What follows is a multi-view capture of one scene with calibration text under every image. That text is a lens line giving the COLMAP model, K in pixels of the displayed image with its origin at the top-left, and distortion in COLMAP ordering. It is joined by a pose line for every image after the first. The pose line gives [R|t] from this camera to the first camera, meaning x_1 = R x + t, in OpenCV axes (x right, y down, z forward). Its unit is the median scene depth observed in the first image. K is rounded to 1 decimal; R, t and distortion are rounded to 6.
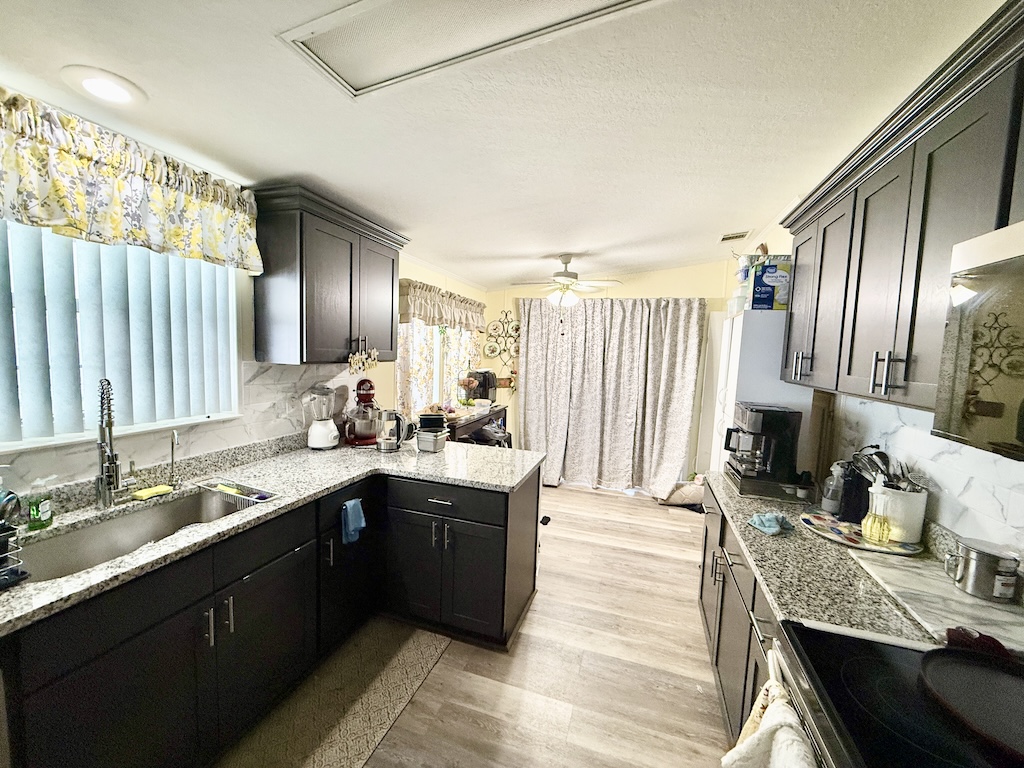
lens RADIAL K [[408.7, 0, 508.9], [0, 408.7, 383.5], [0, 0, 1]] dist [0.001057, -0.000248]
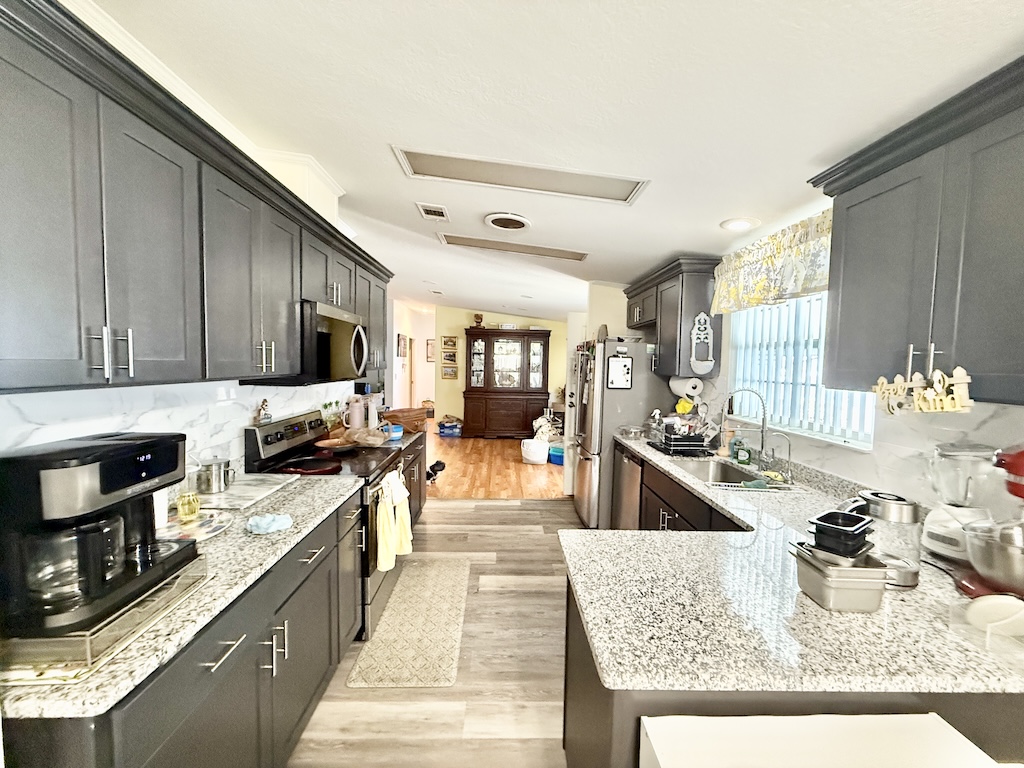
lens RADIAL K [[408.7, 0, 508.9], [0, 408.7, 383.5], [0, 0, 1]] dist [0.001057, -0.000248]
pose [[-0.939055, -0.036811, -0.341790, 0.362916], [-0.080699, 0.990072, 0.115087, -0.102600], [0.334160, 0.135655, -0.932703, 1.605263]]
